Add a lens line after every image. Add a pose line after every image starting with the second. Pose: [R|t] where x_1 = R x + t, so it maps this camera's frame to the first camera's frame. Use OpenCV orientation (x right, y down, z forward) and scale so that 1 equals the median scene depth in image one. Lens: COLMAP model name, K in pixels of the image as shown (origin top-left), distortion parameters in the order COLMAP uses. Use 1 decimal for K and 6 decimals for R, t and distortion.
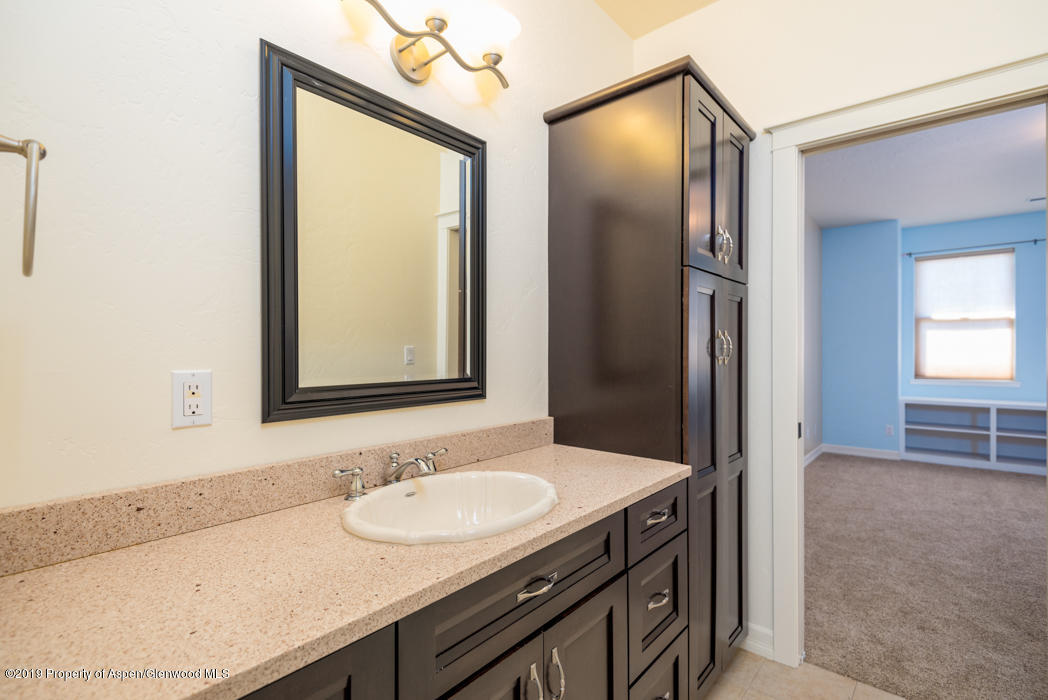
lens RADIAL K [[483.1, 0, 549.6], [0, 483.1, 355.2], [0, 0, 1]] dist [-0.005659, -0.002446]
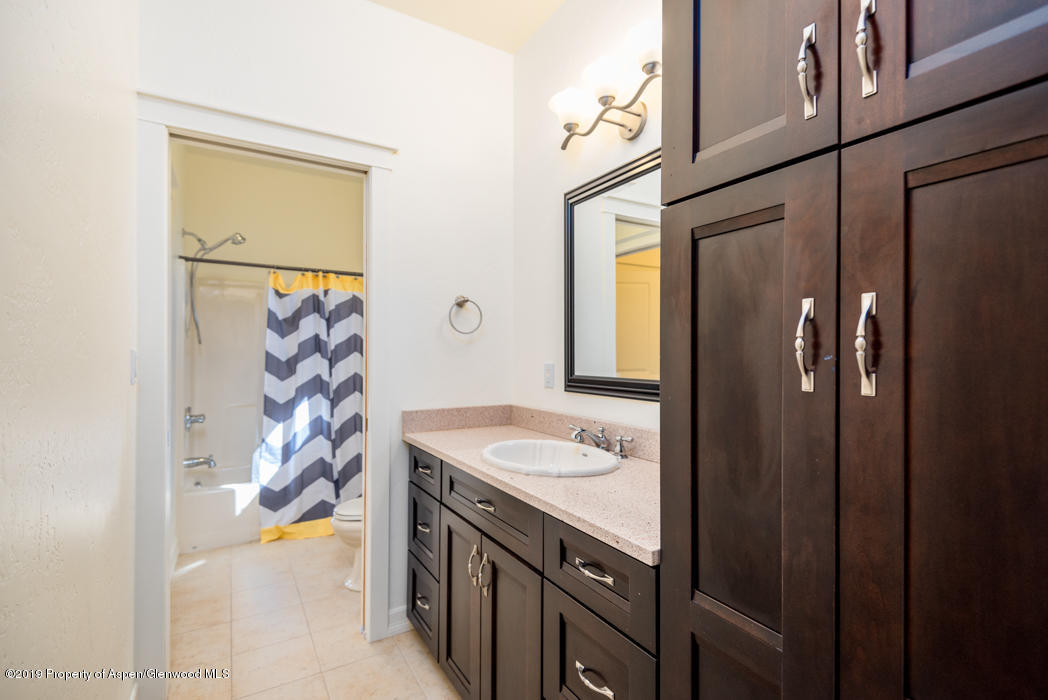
lens RADIAL K [[483.1, 0, 526.1], [0, 483.1, 351.3], [0, 0, 1]] dist [-0.005659, -0.002446]
pose [[-0.322597, 0.000729, -0.946536, 1.138182], [-0.013846, 0.999889, 0.005489, -0.026205], [0.946435, 0.014876, -0.322551, 1.298682]]
